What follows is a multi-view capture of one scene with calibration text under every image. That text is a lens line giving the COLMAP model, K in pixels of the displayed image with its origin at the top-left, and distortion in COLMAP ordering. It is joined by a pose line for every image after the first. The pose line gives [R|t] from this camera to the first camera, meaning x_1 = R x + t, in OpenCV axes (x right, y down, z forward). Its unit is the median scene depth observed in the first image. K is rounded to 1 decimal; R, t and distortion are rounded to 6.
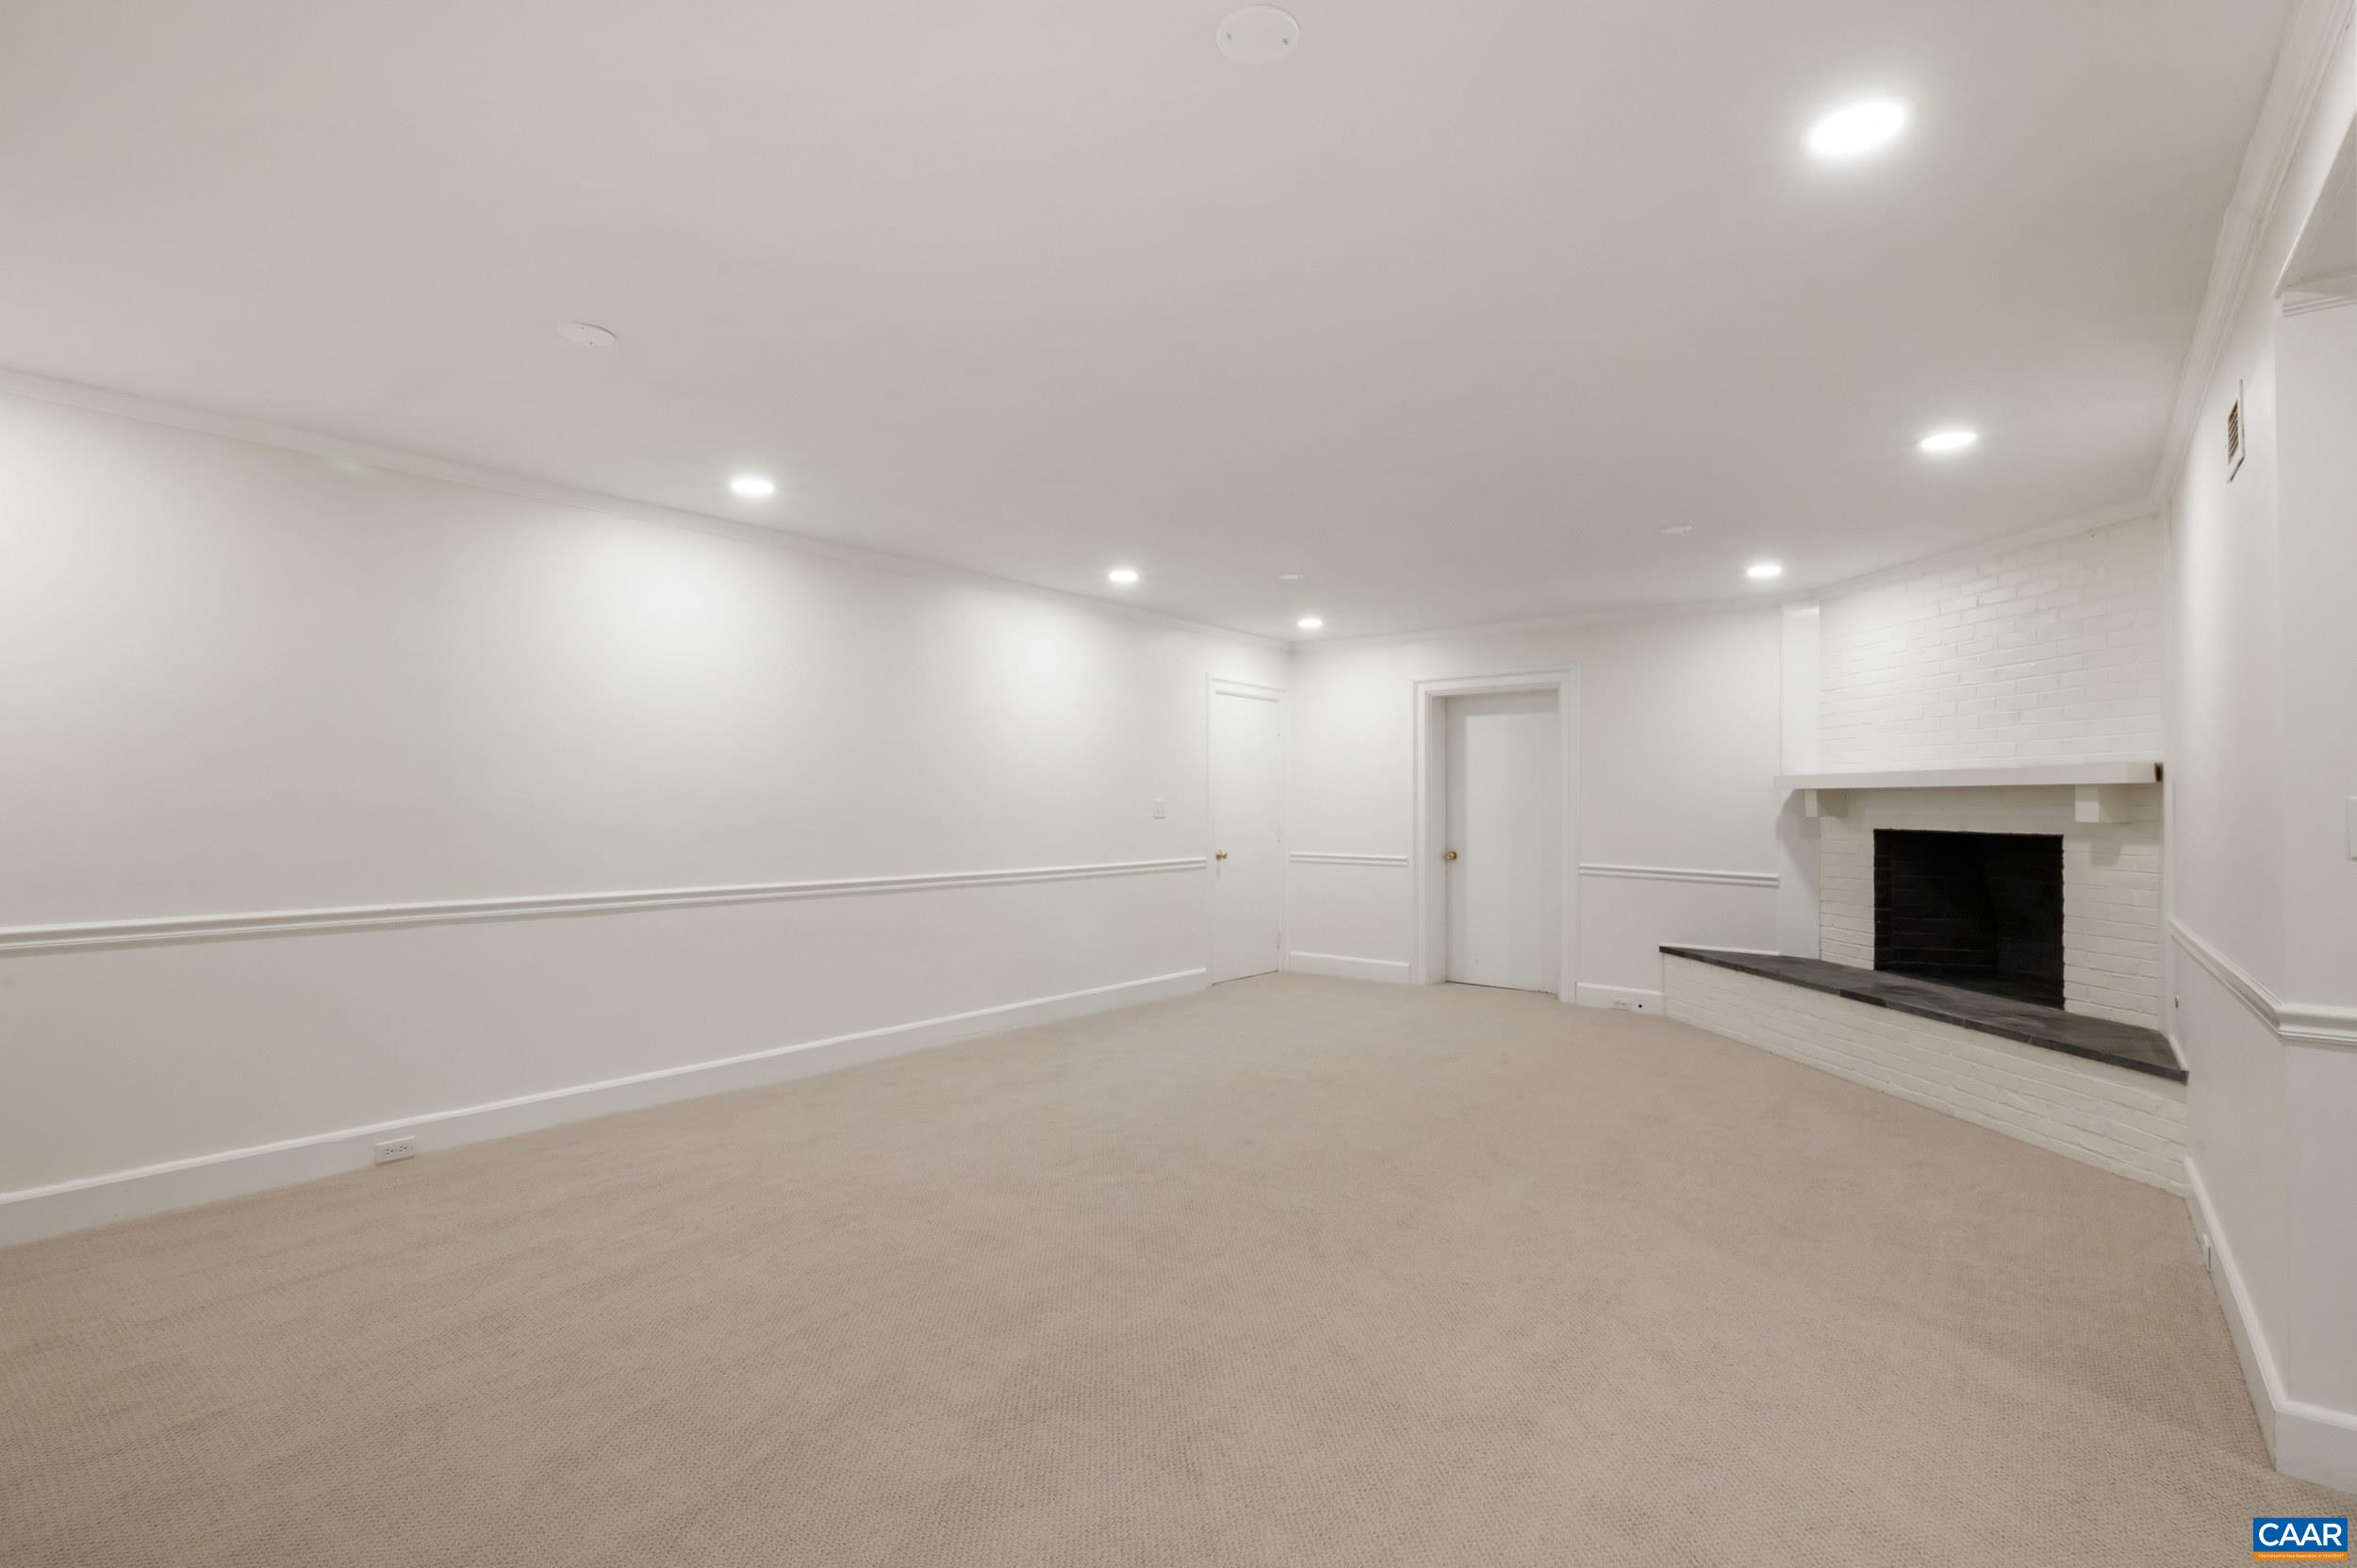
lens RADIAL K [[1092.1, 0, 1180.5], [0, 1092.1, 788.0], [0, 0, 1]] dist [-0.001273, -0.000032]
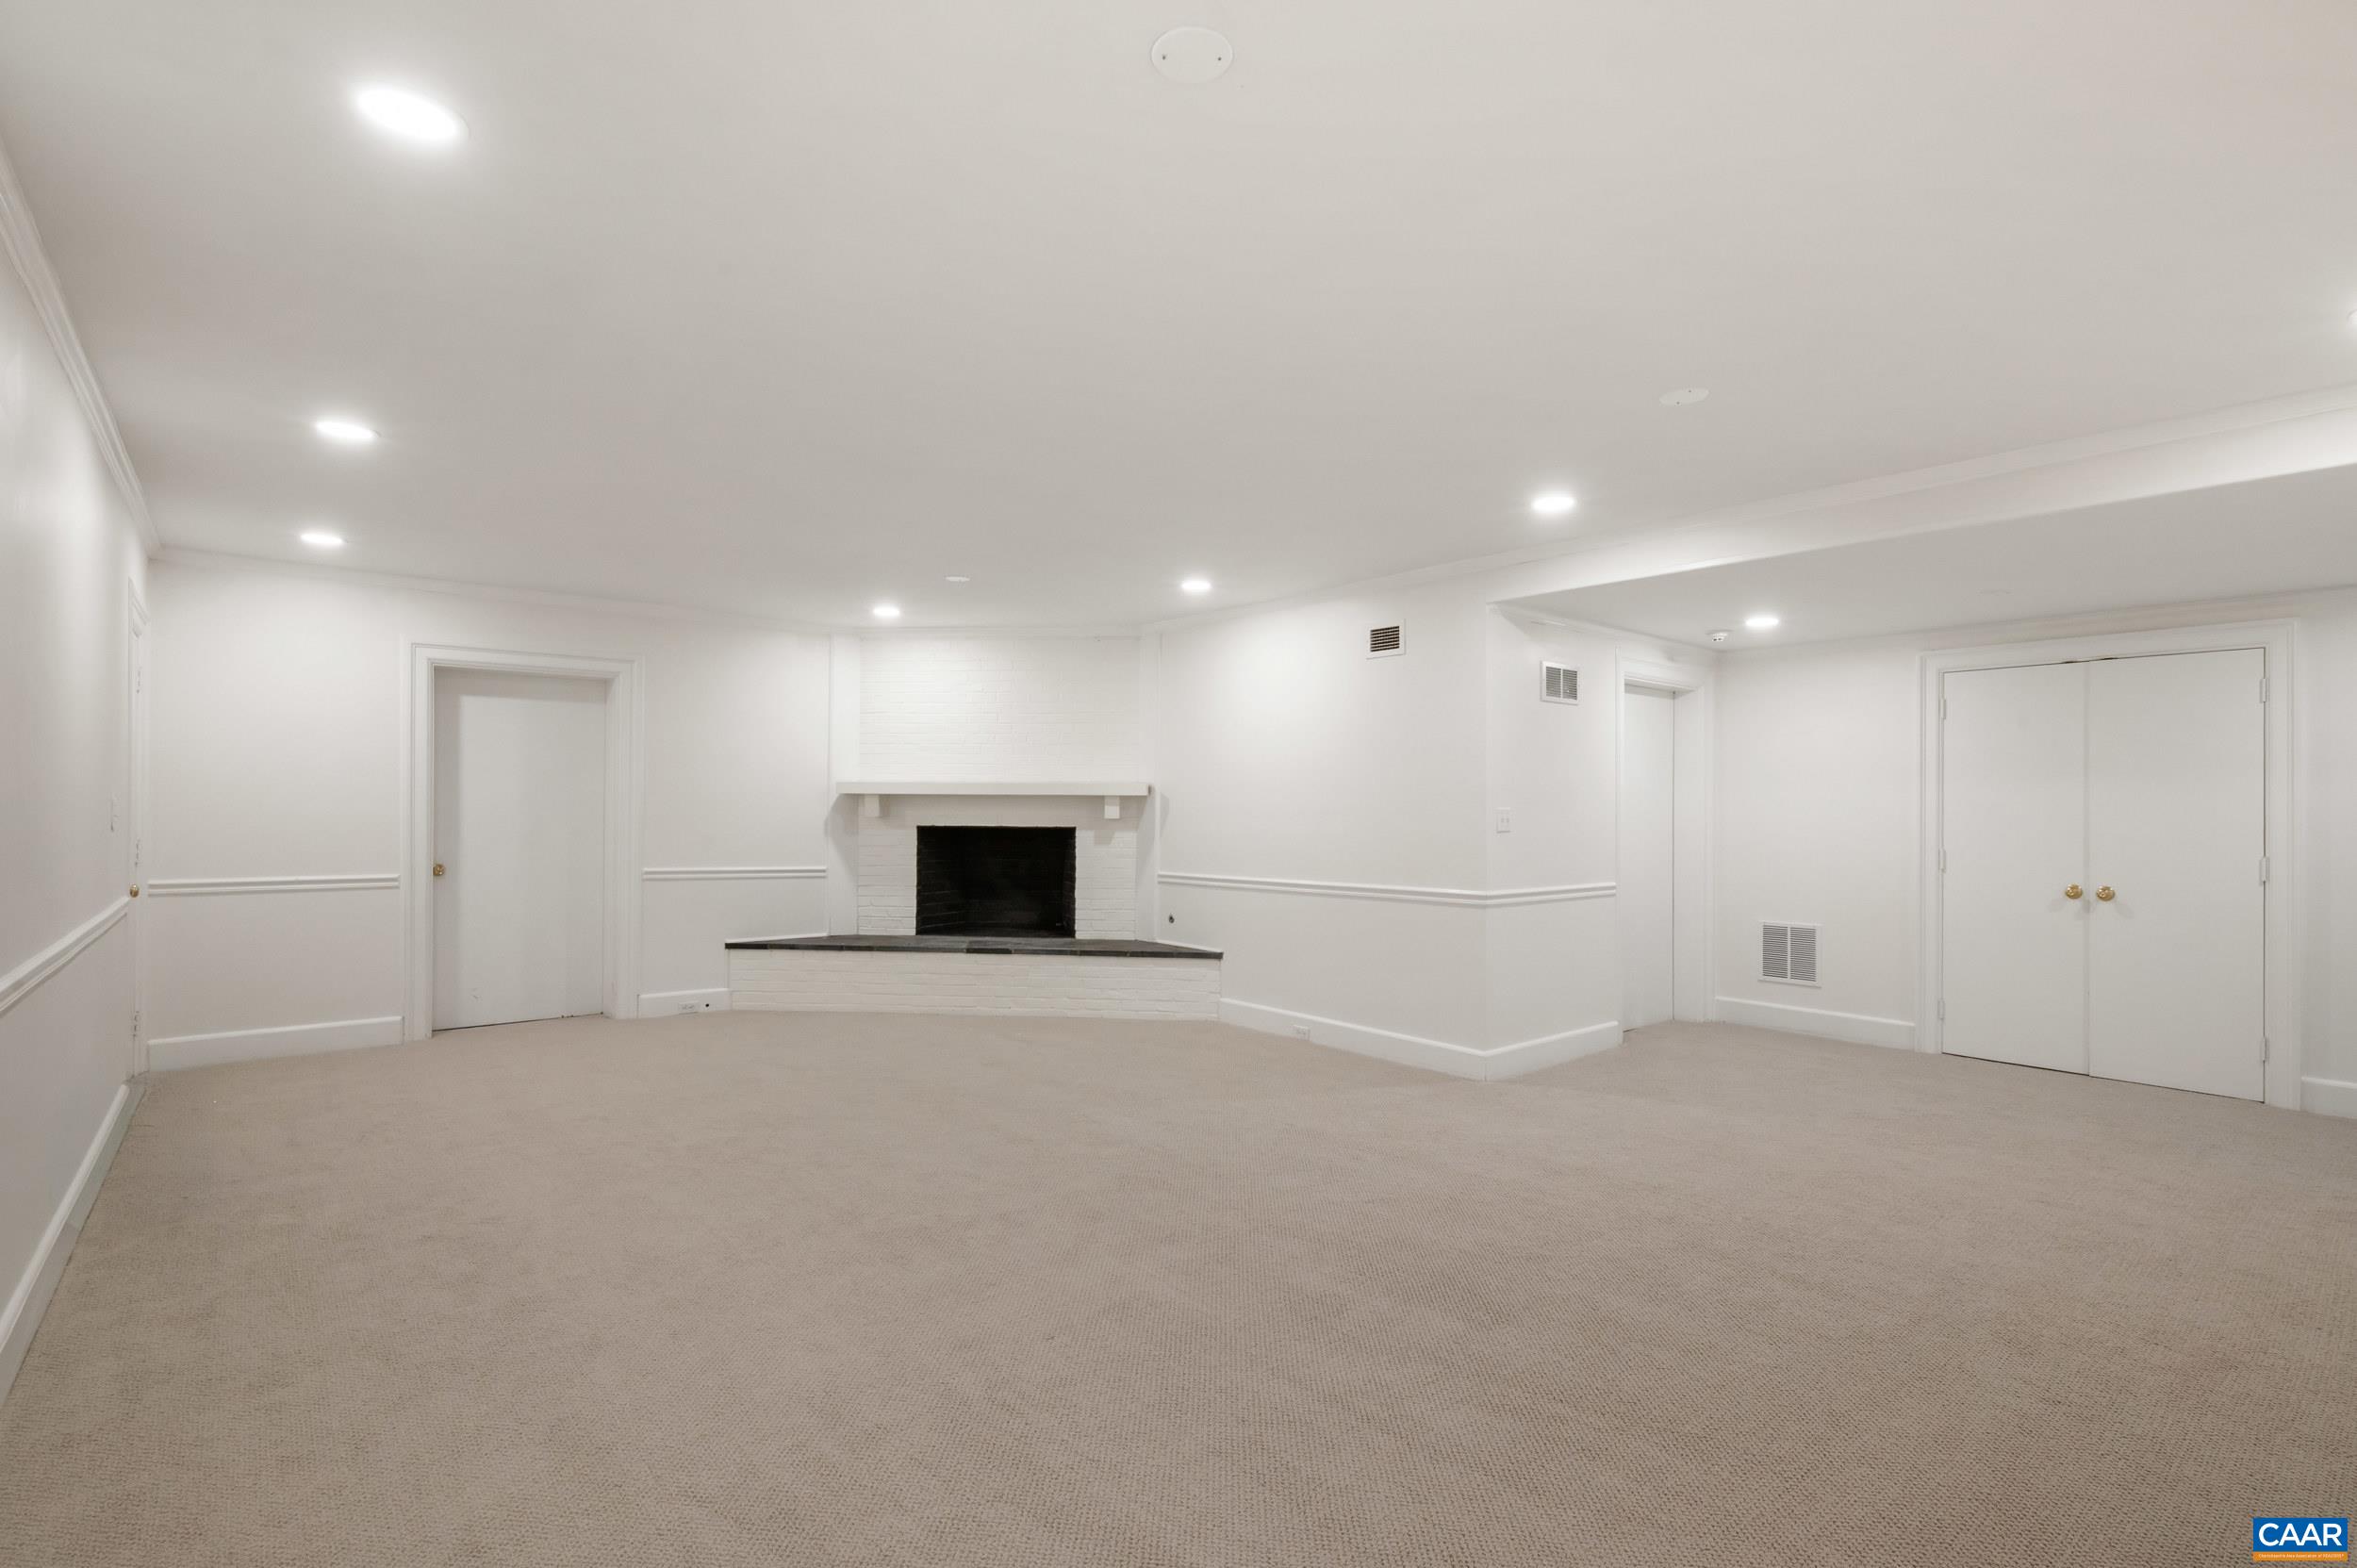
lens RADIAL K [[1092.1, 0, 1178.9], [0, 1092.1, 797.7], [0, 0, 1]] dist [-0.001273, -0.000032]
pose [[0.204351, 0.006889, 0.978874, -0.543643], [-0.019158, 0.999812, -0.003037, 0.002453], [-0.978710, -0.018132, 0.204444, 0.416274]]
